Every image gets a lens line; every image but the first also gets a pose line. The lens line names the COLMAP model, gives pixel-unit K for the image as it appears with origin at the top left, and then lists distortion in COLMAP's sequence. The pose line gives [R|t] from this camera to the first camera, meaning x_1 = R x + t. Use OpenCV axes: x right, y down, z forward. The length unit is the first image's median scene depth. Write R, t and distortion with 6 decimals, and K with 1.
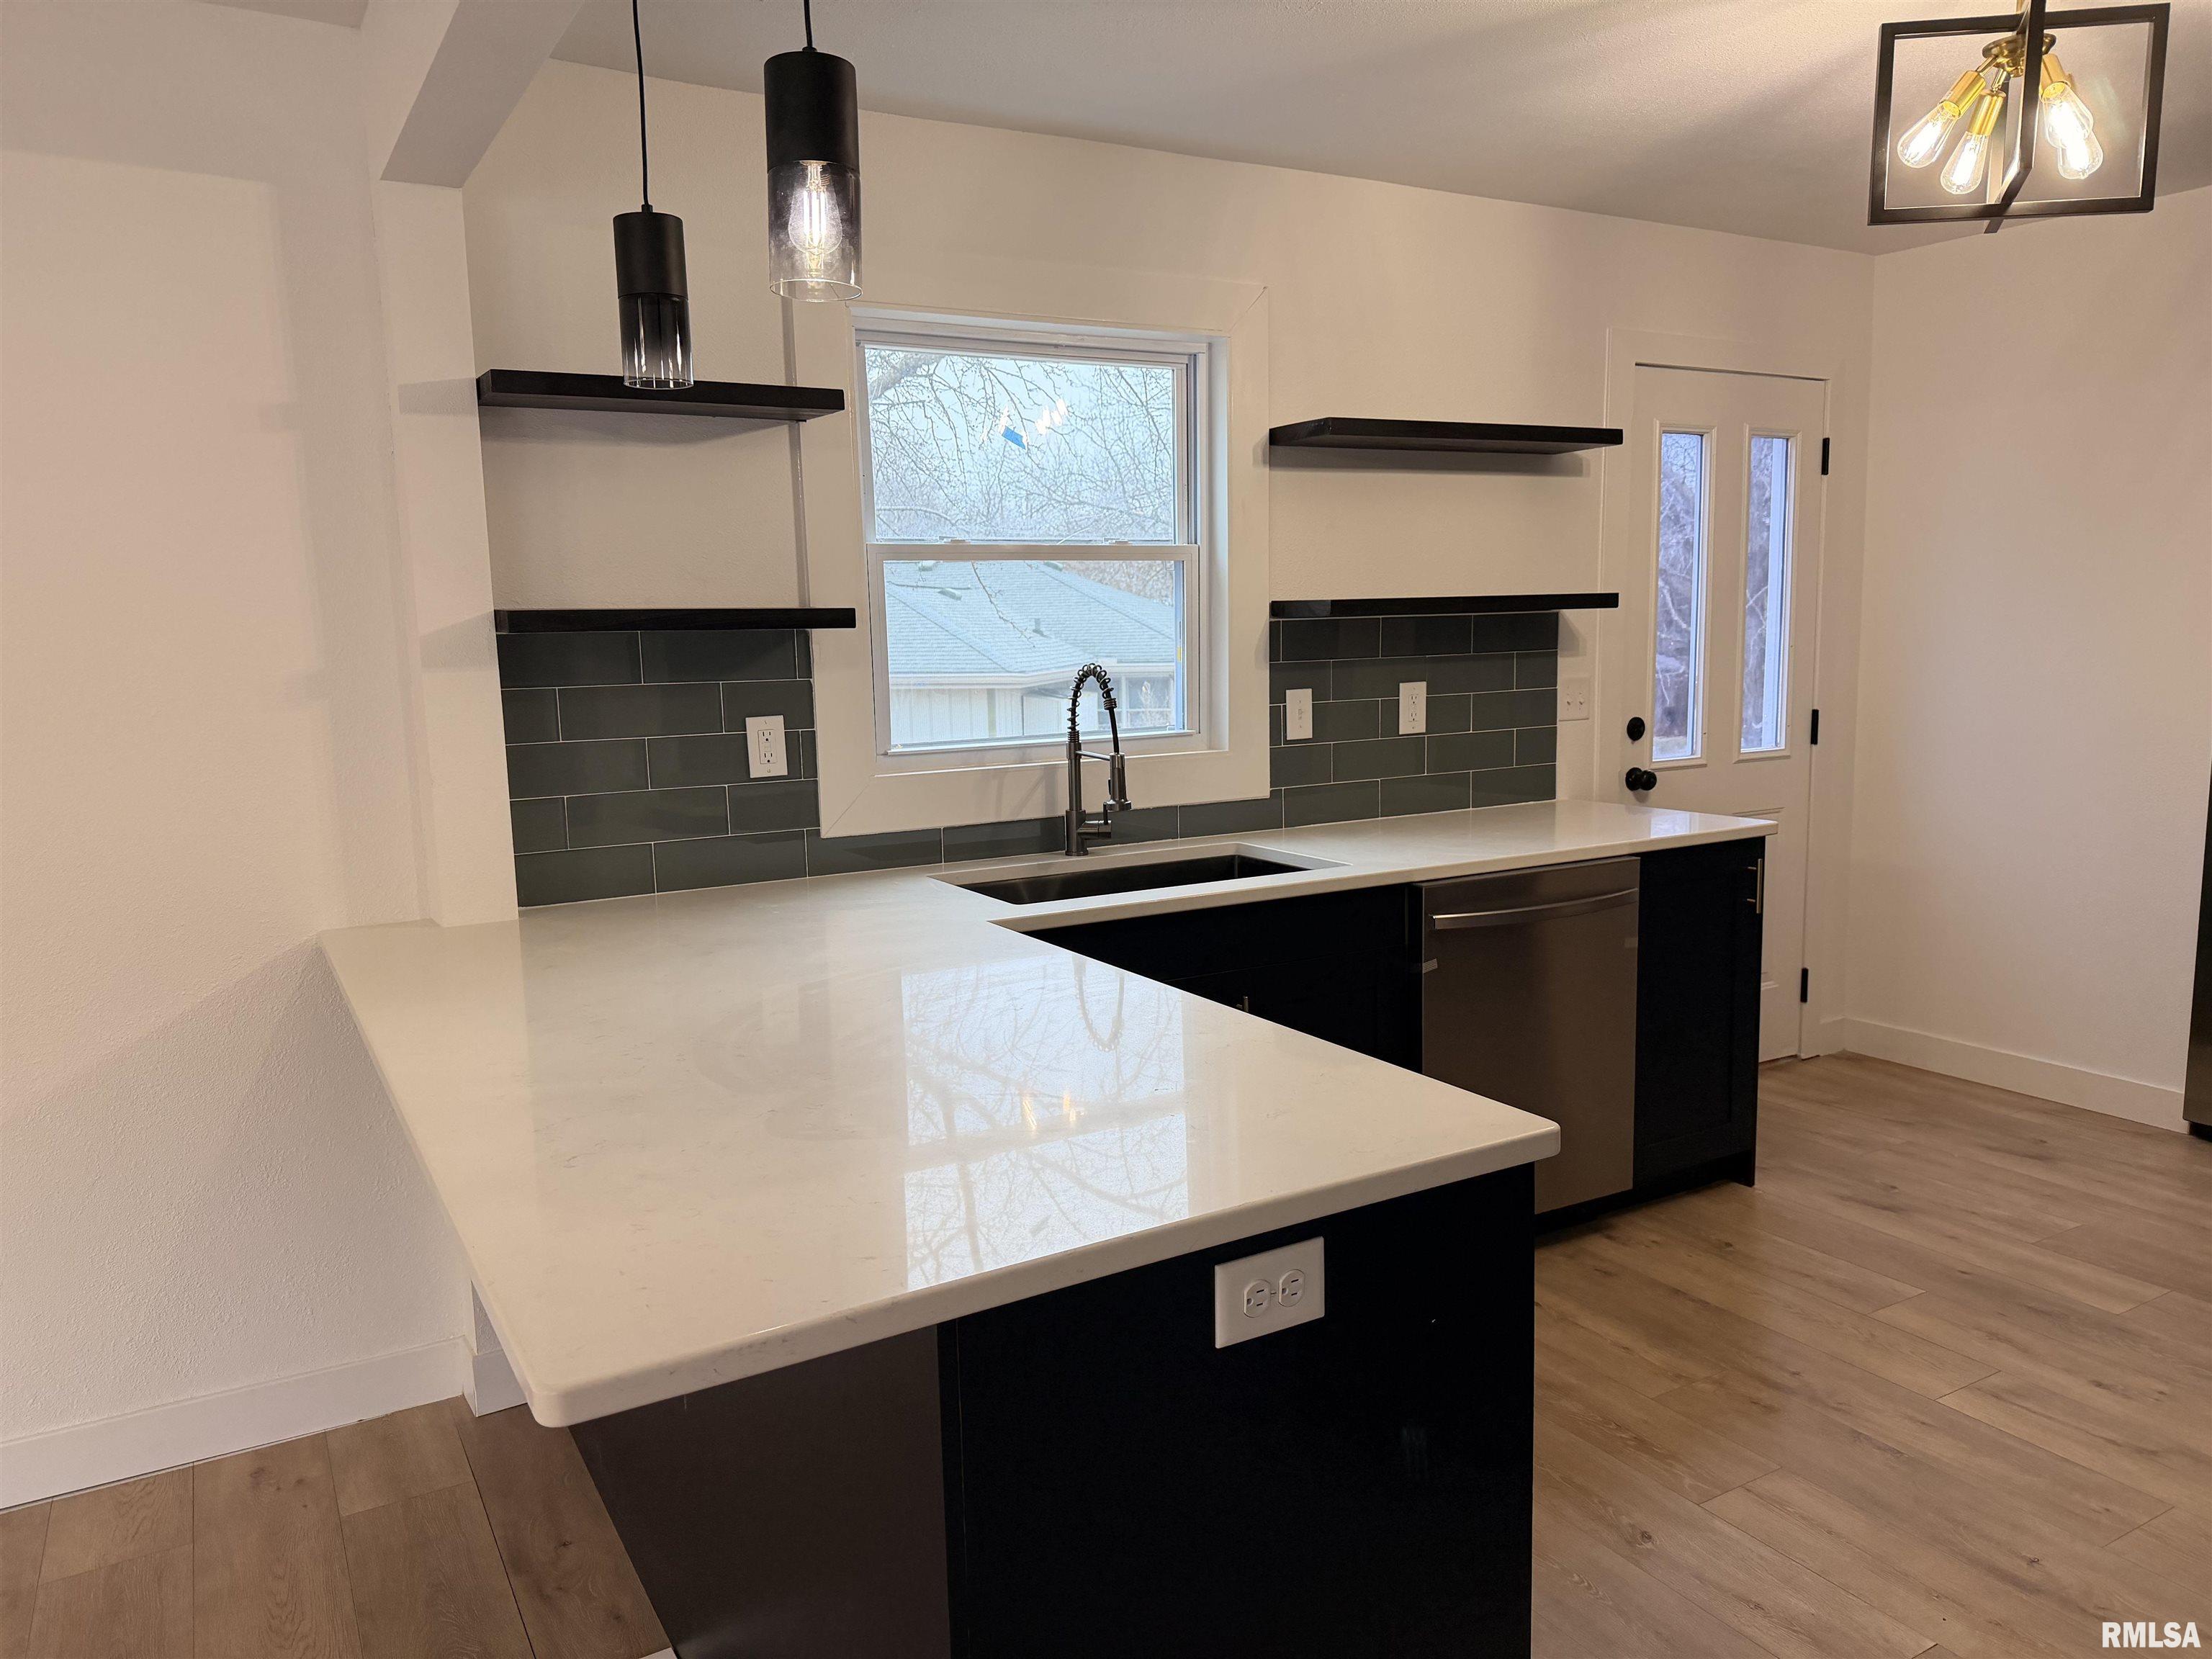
lens RADIAL K [[1589.2, 0, 1131.1], [0, 1589.2, 826.3], [0, 0, 1]] dist [0.076756, -0.070094]
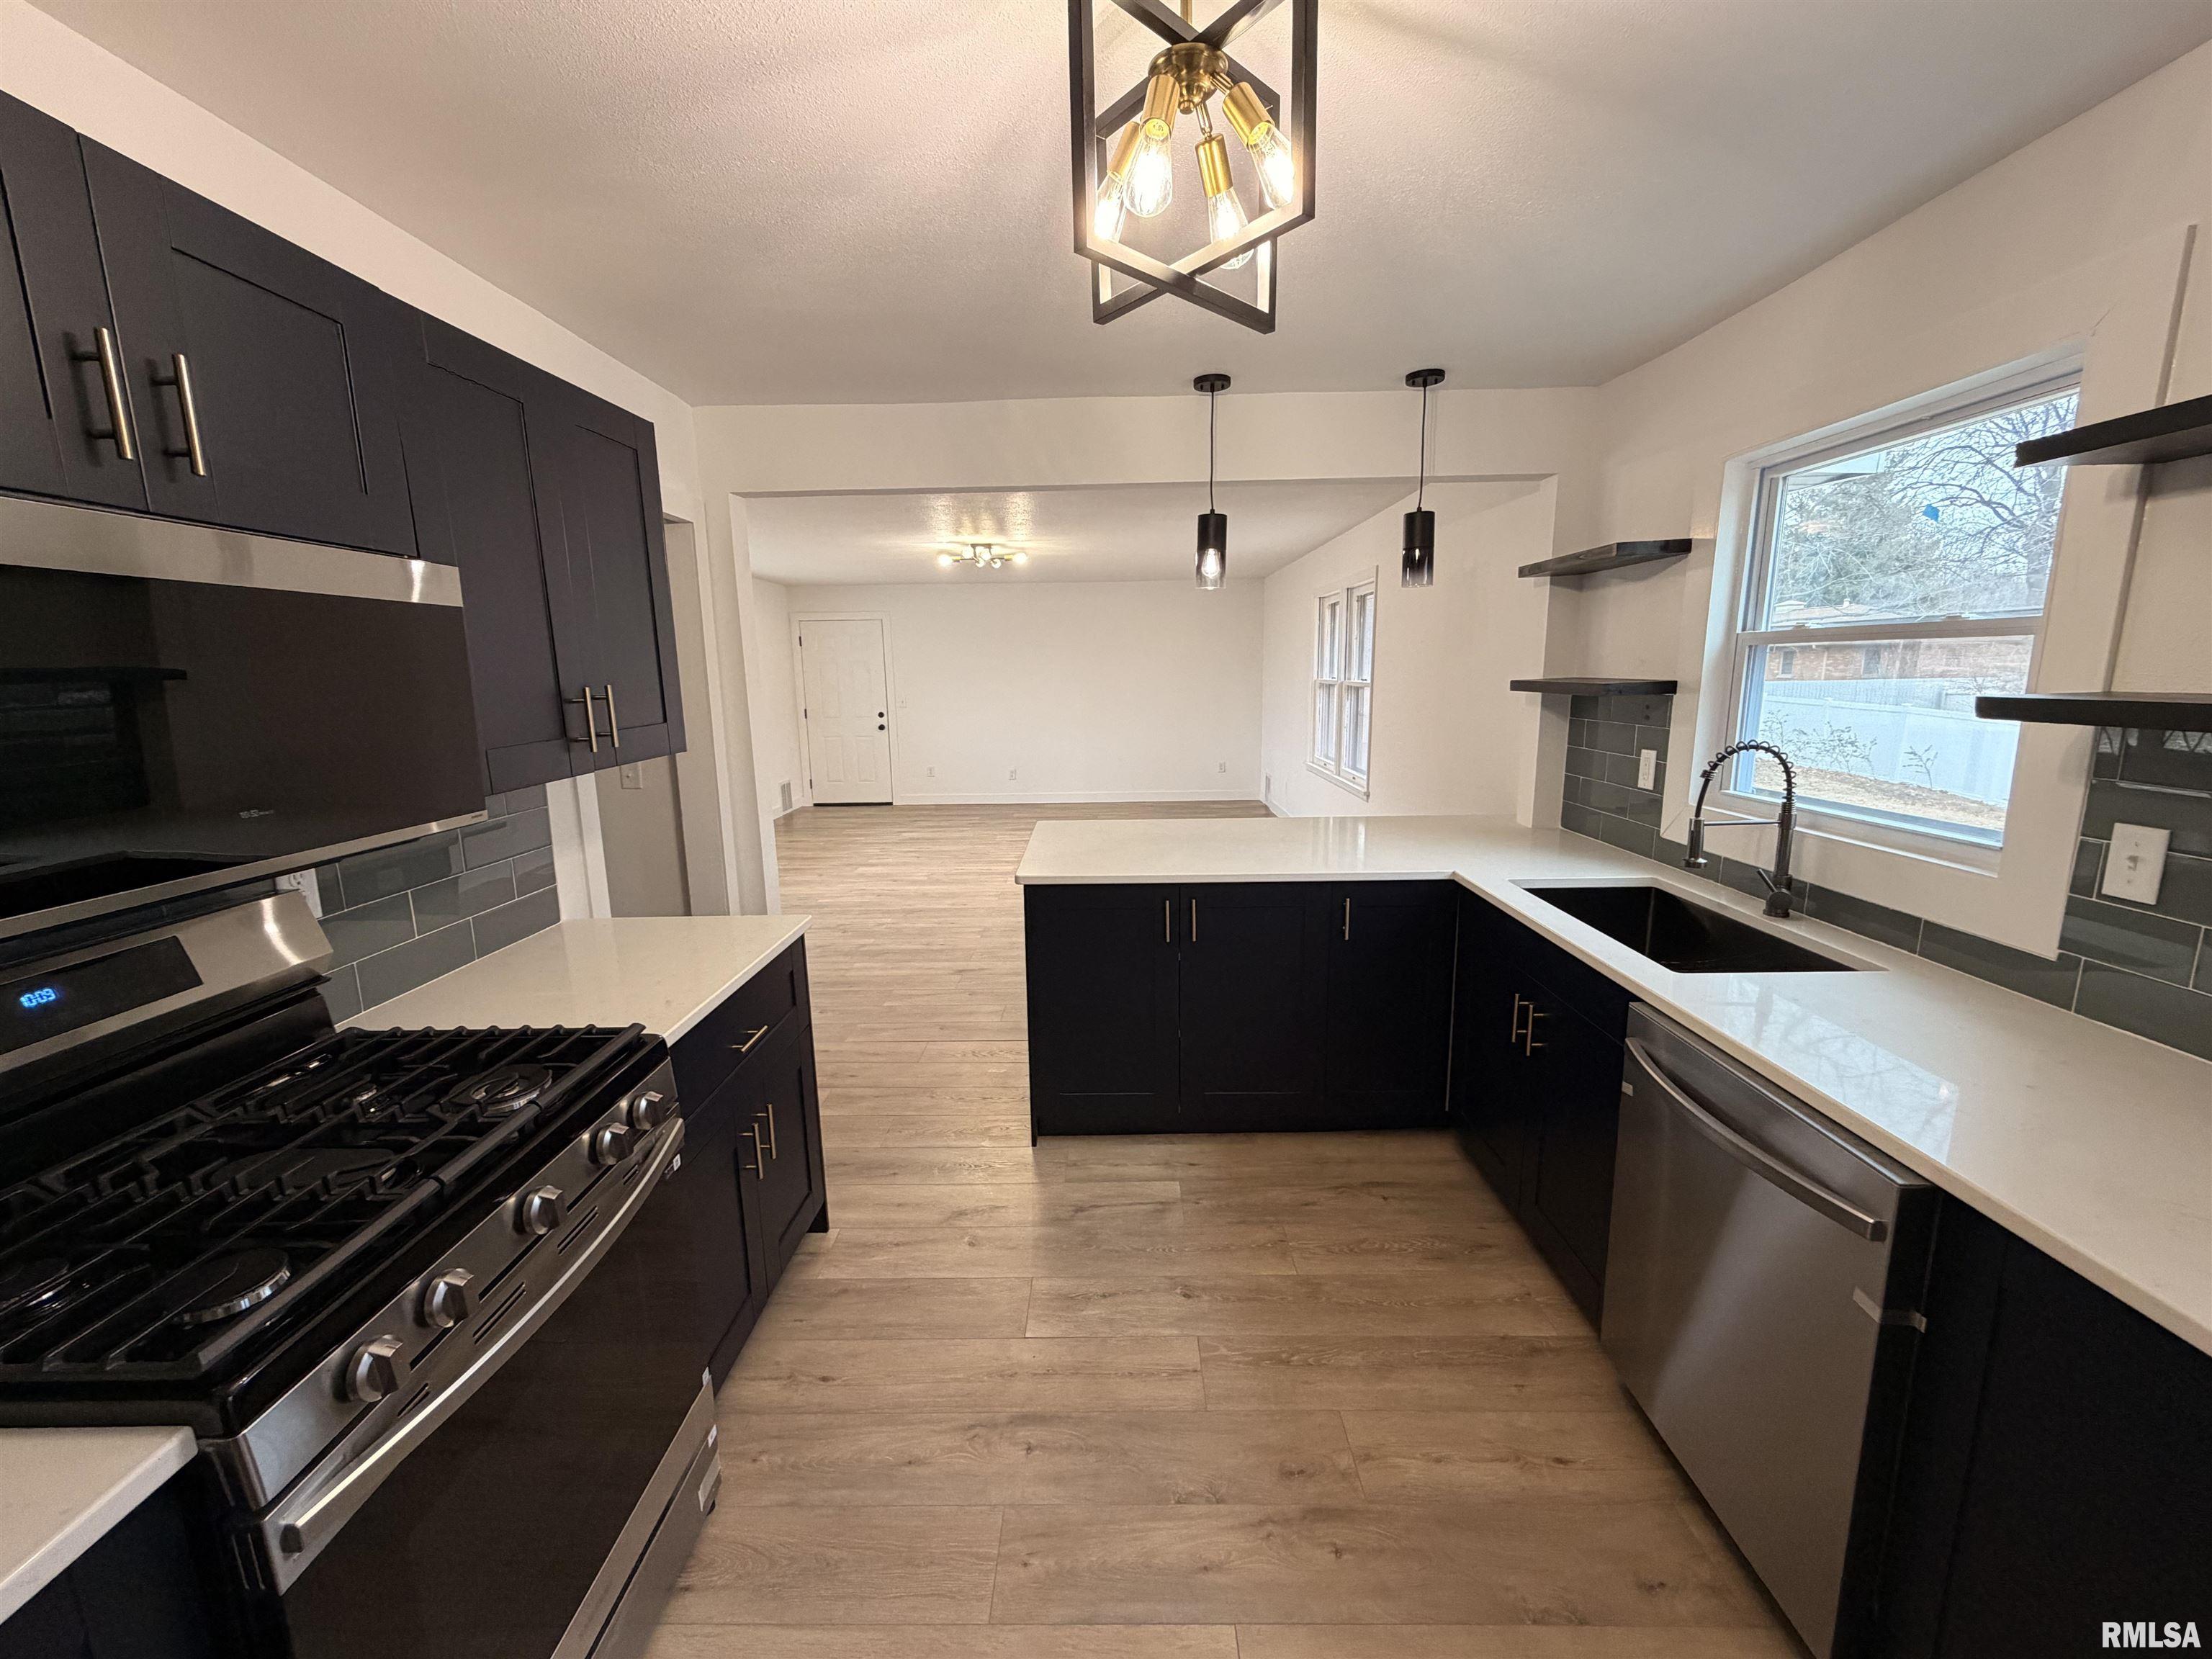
lens RADIAL K [[884.3, 0, 1100.3], [0, 884.3, 829.1], [0, 0, 1]] dist [0.001721, -0.000083]
pose [[-0.529358, 0.183183, -0.828386, 0.680953], [-0.080710, 0.961110, 0.264108, -0.156057], [0.844551, 0.206667, -0.493987, 0.856806]]
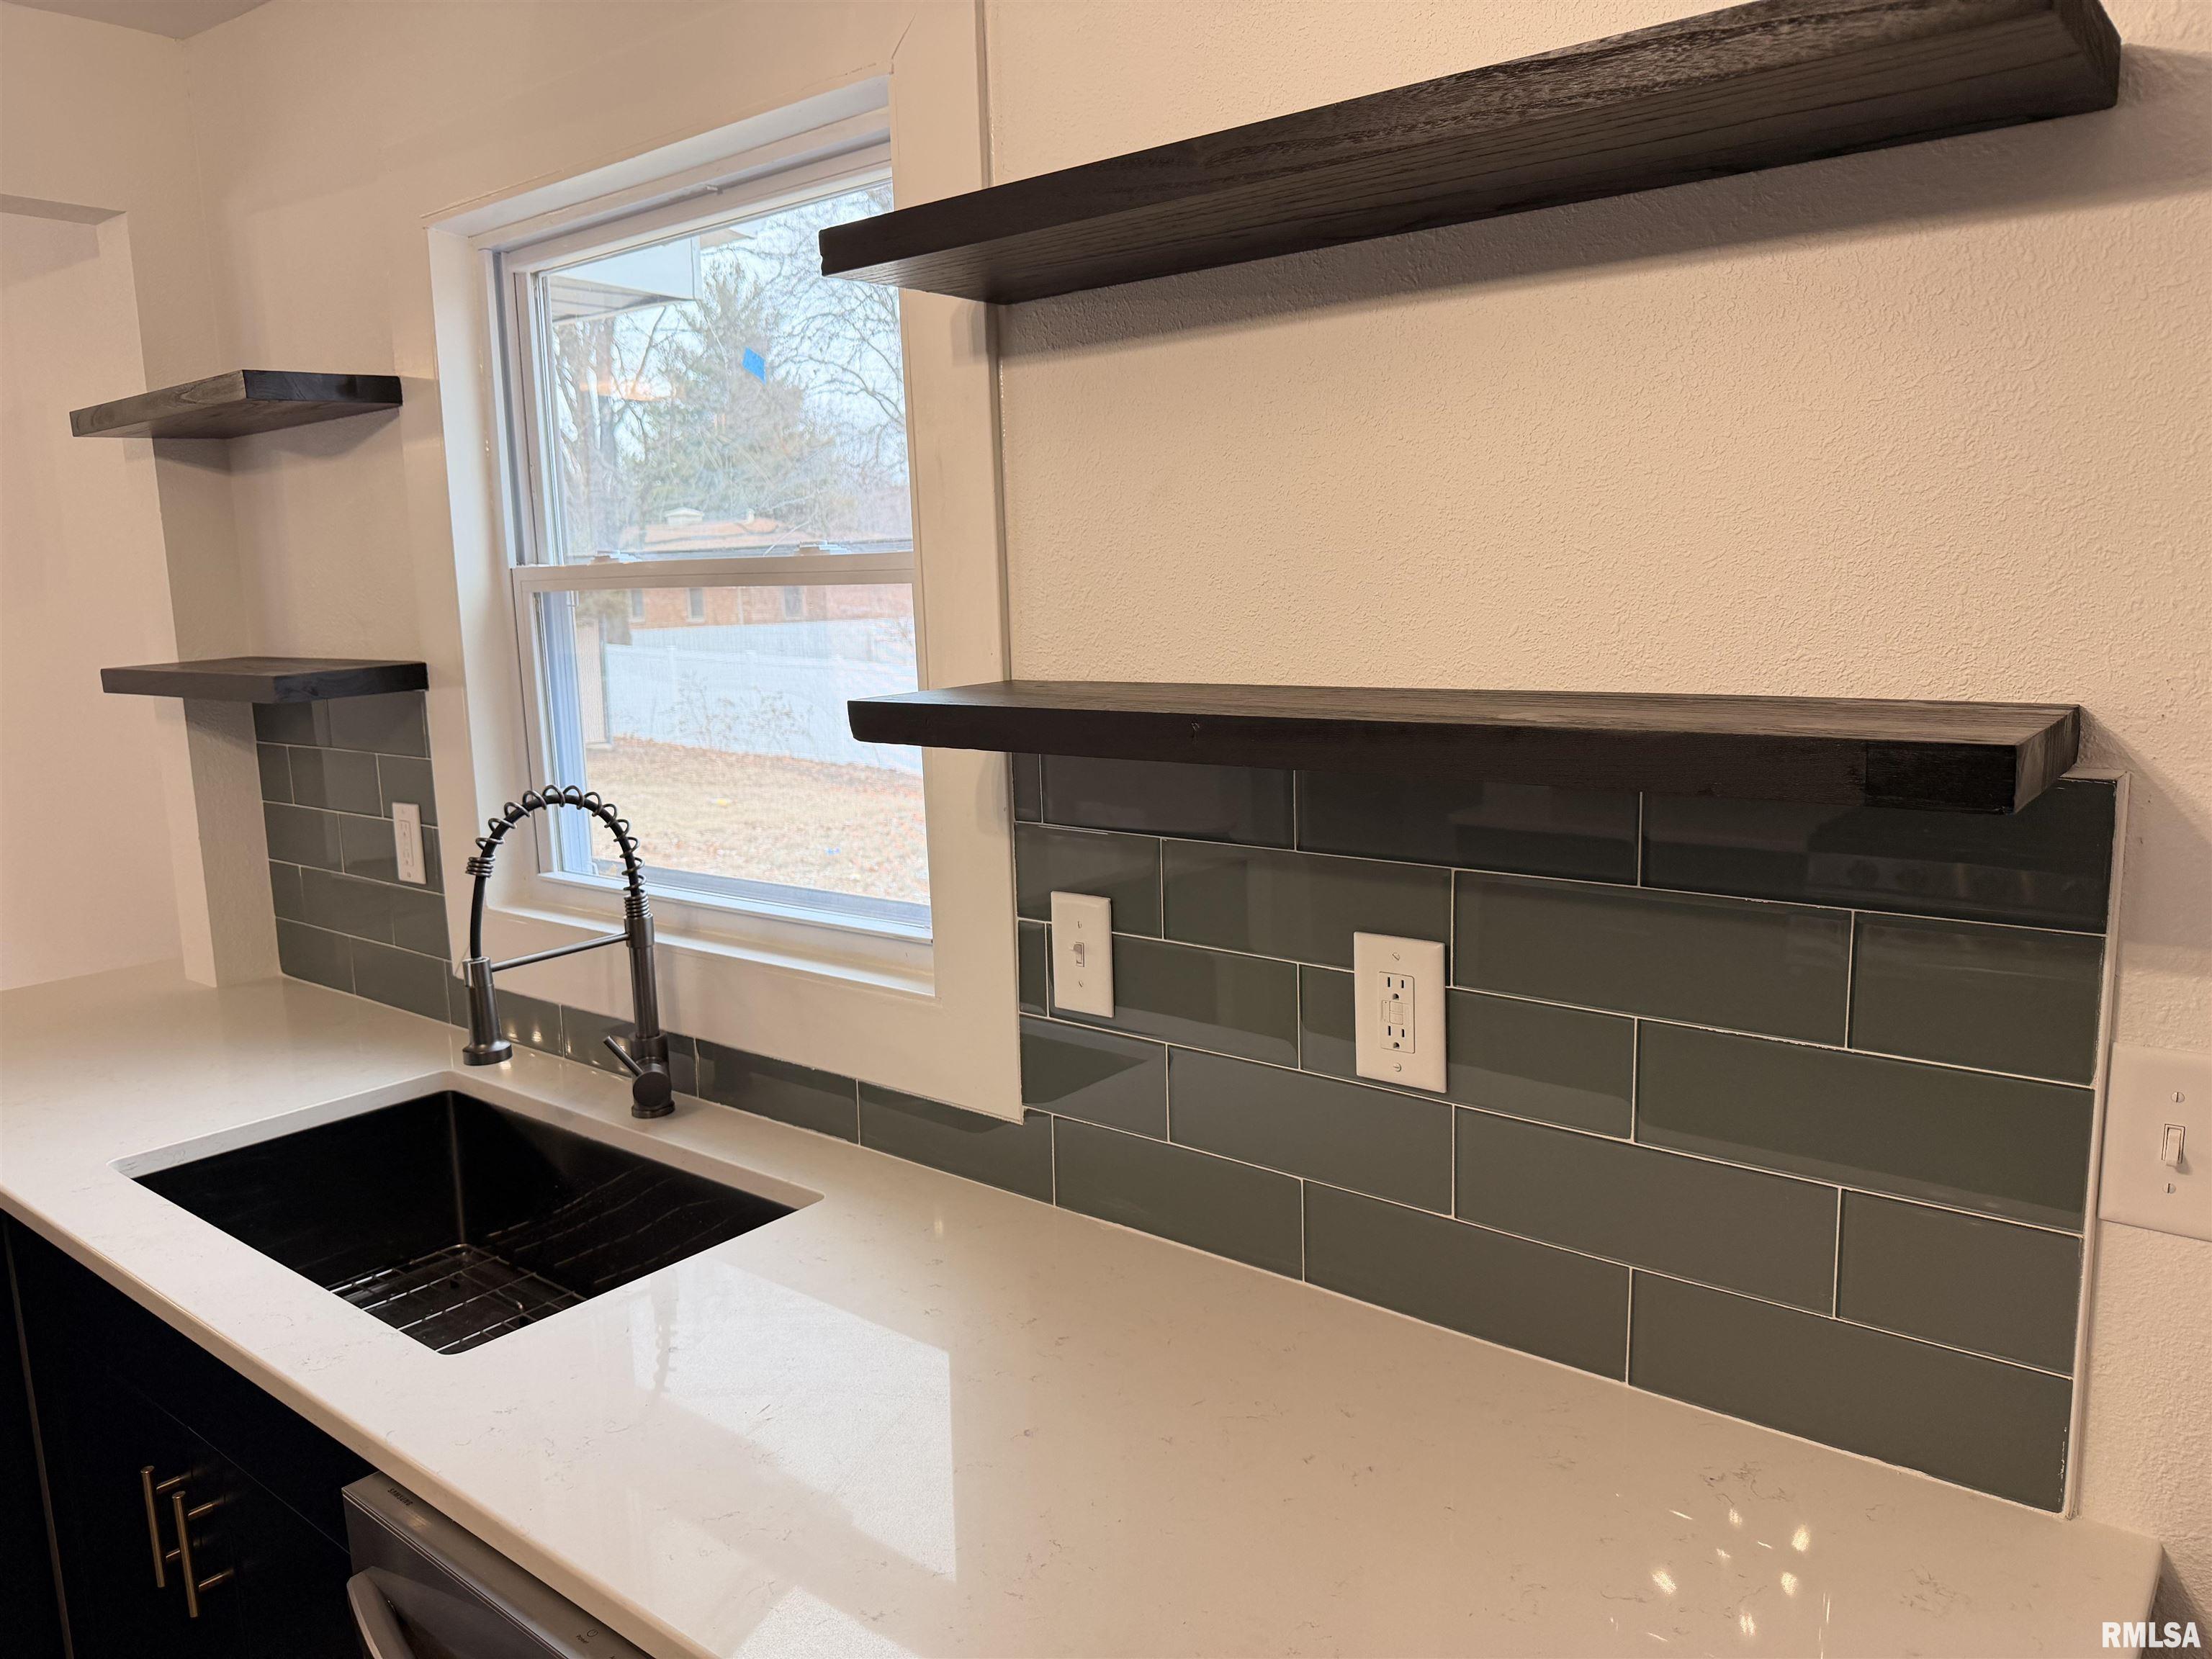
lens RADIAL K [[1576.8, 0, 1095.7], [0, 1576.8, 834.2], [0, 0, 1]] dist [0.106214, -0.149684]
pose [[0.330418, 0.162550, -0.929732, 0.511132], [-0.100157, 0.985535, 0.136711, -0.166505], [0.938506, 0.047947, 0.341919, 0.908127]]
